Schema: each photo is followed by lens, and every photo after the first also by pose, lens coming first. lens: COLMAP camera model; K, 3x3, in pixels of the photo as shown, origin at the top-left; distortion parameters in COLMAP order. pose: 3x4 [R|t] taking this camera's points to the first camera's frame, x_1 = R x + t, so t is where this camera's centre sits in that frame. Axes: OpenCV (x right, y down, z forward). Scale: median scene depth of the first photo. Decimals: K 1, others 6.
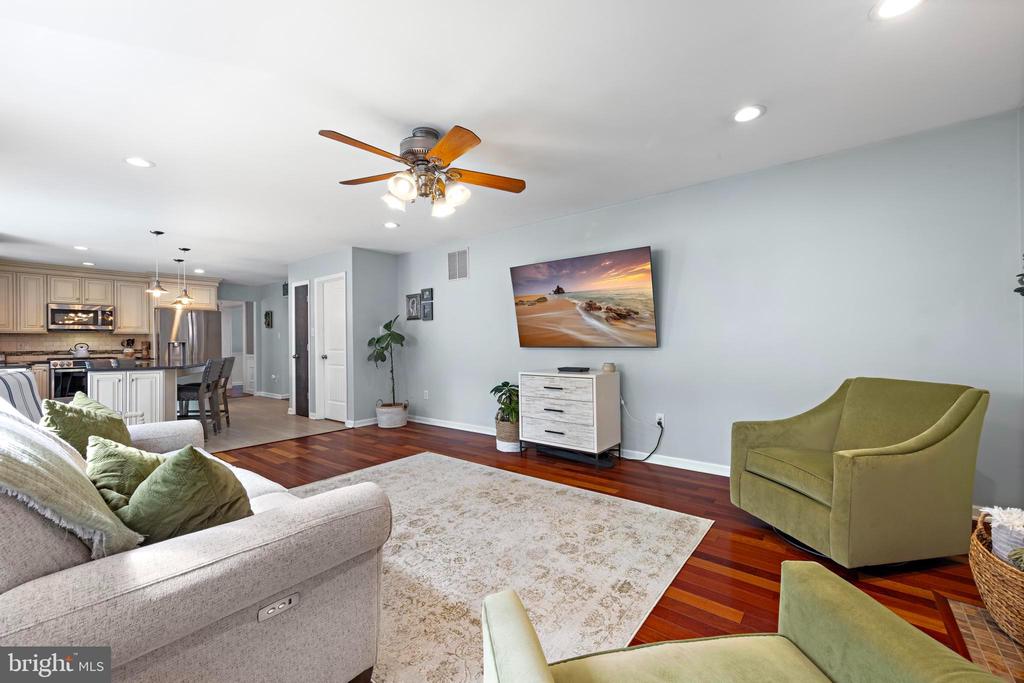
lens RADIAL K [[419.1, 0, 519.4], [0, 419.1, 340.2], [0, 0, 1]] dist [0.004709, -0.000705]
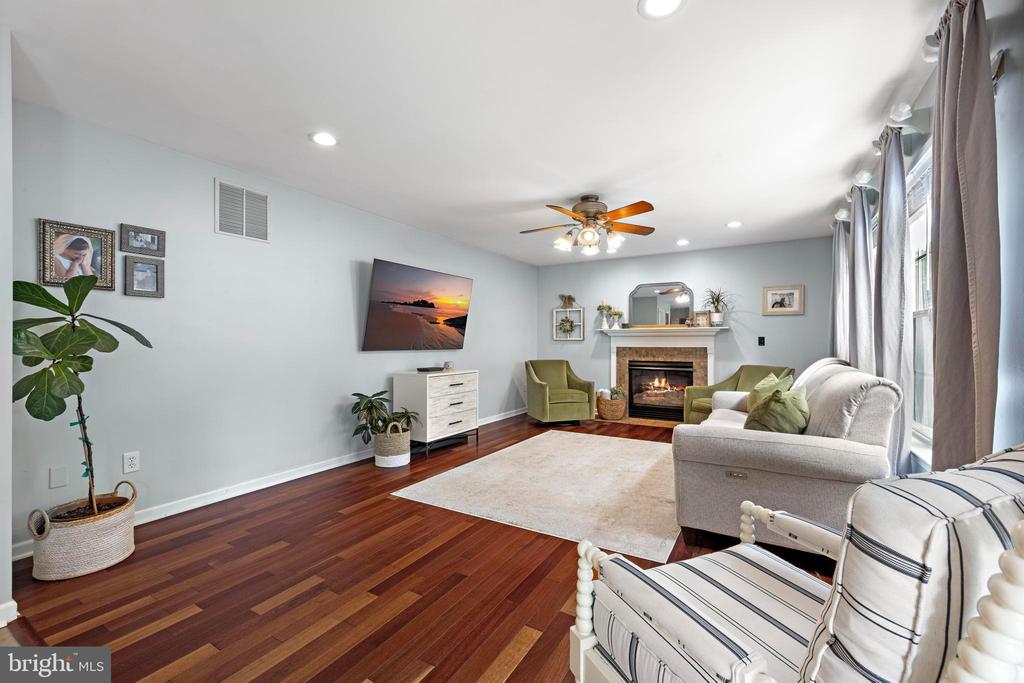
lens RADIAL K [[419.1, 0, 513.0], [0, 419.1, 346.3], [0, 0, 1]] dist [0.004709, -0.000705]
pose [[-0.109517, -0.000274, 0.993985, -0.778060], [-0.005085, 0.999987, -0.000285, 0.006083], [-0.993972, -0.005085, -0.109517, 0.696041]]
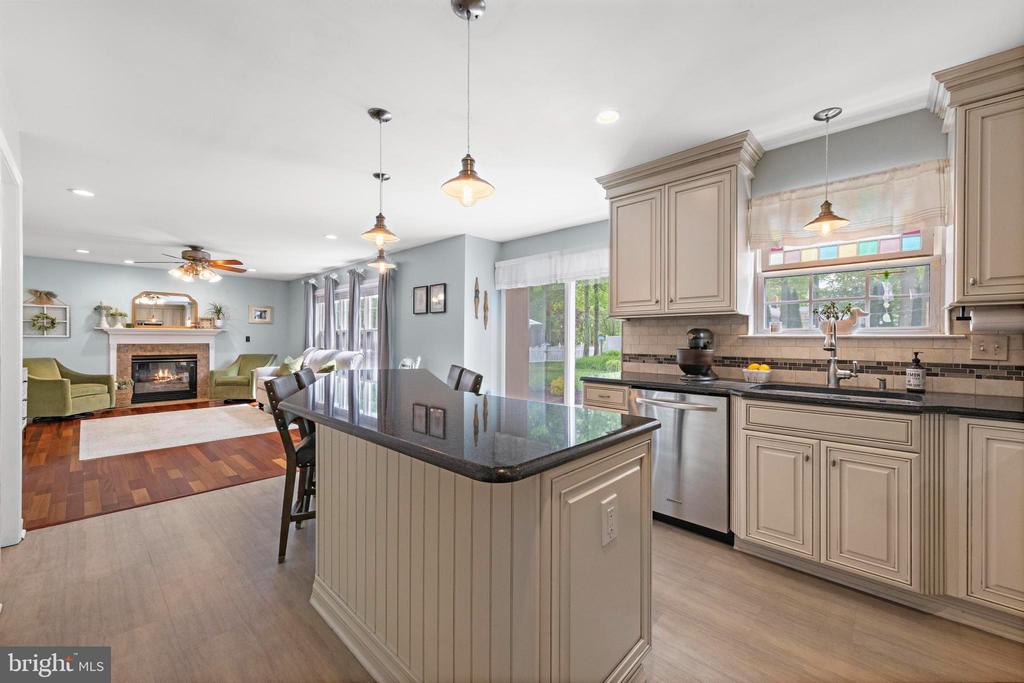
lens RADIAL K [[407.7, 0, 518.3], [0, 407.7, 340.0], [0, 0, 1]] dist [0.001862, -0.001118]
pose [[-0.995883, 0.005761, 0.090460, -1.013419], [0.005411, 0.999977, -0.004110, 0.005920], [-0.090482, -0.003603, -0.995892, 1.452576]]
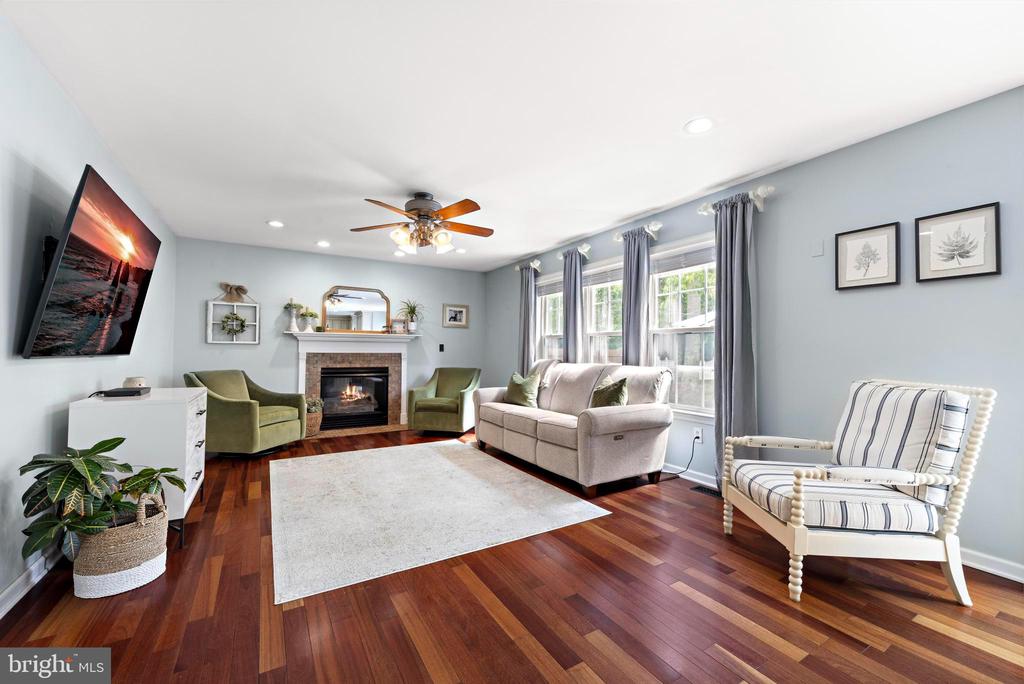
lens RADIAL K [[419.1, 0, 507.2], [0, 419.1, 342.5], [0, 0, 1]] dist [0.004709, -0.000705]
pose [[-0.927765, 0.011385, 0.372990, -0.474423], [-0.000837, 0.999468, -0.032589, 0.014156], [-0.373163, -0.030547, -0.927263, 1.054148]]
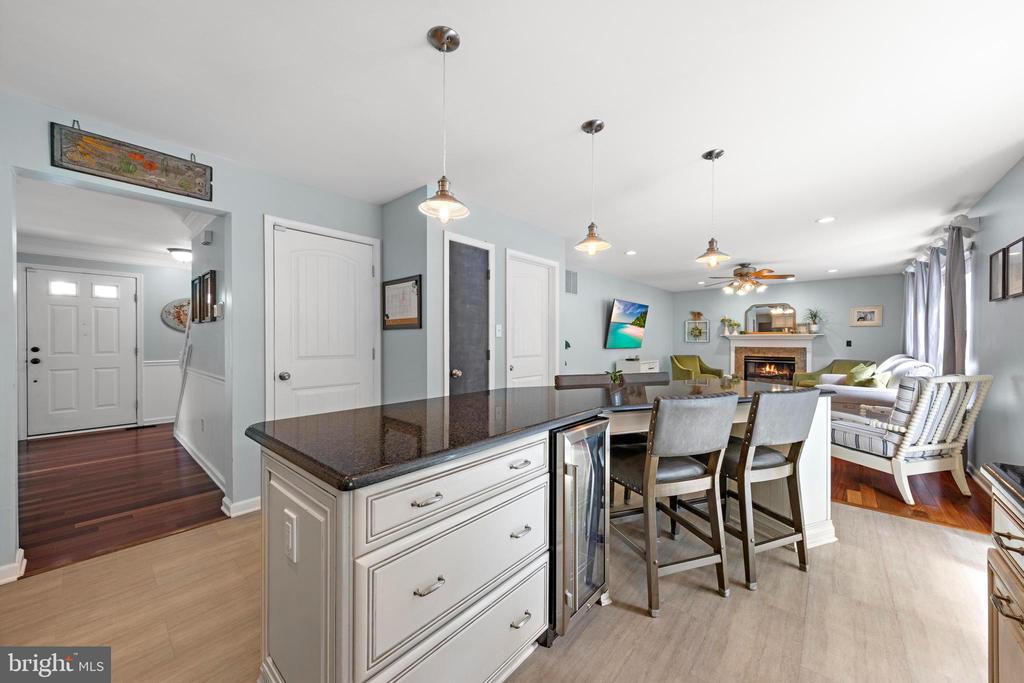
lens RADIAL K [[363.7, 0, 515.8], [0, 363.7, 346.4], [0, 0, 1]] dist [0.001795, 0.000345]
pose [[0.064188, -0.007263, 0.997911, -1.222886], [-0.008027, 0.999937, 0.007794, 0.000138], [-0.997906, -0.008510, 0.064126, 1.101113]]
